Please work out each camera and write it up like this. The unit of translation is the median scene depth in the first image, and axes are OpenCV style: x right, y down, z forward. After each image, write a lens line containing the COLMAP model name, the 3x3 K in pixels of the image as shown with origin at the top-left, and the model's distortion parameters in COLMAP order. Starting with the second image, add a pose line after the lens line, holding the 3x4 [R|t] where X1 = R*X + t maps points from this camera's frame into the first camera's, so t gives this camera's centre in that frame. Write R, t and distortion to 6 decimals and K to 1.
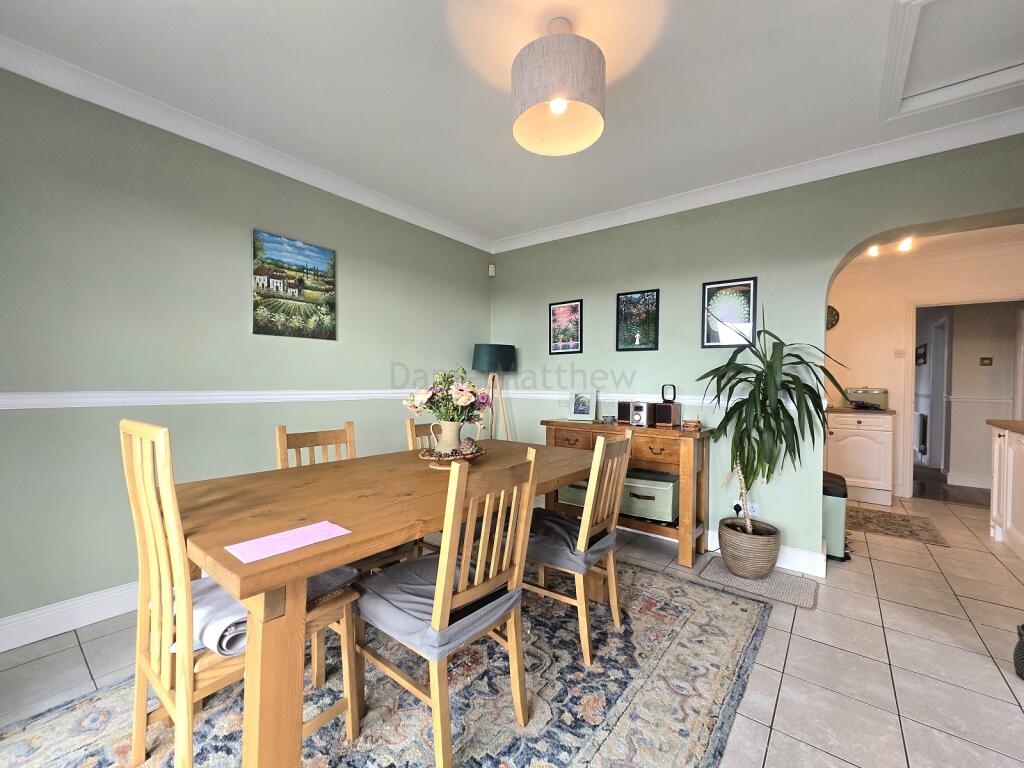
lens RADIAL K [[419.5, 0, 518.6], [0, 419.5, 382.7], [0, 0, 1]] dist [-0.003440, 0.000028]
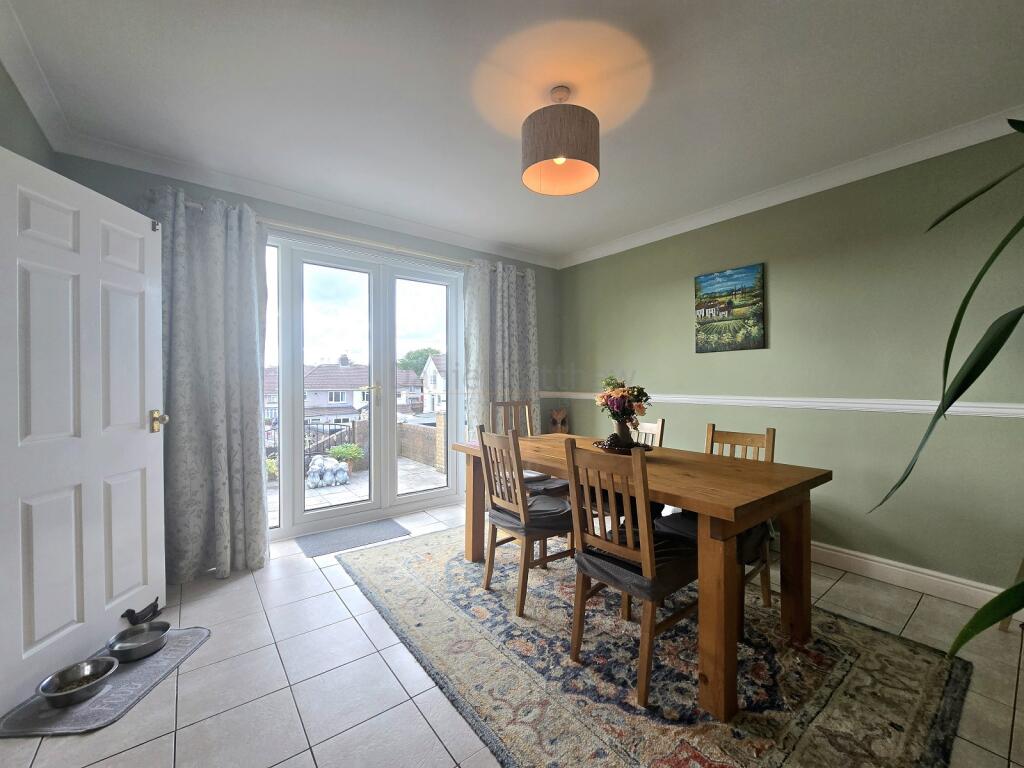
lens RADIAL K [[419.5, 0, 518.1], [0, 419.5, 384.4], [0, 0, 1]] dist [-0.003440, 0.000028]
pose [[-0.242487, -0.006655, -0.970132, 0.804175], [-0.004330, 0.999974, -0.005778, -0.003801], [0.970145, 0.002800, -0.242509, 0.737643]]
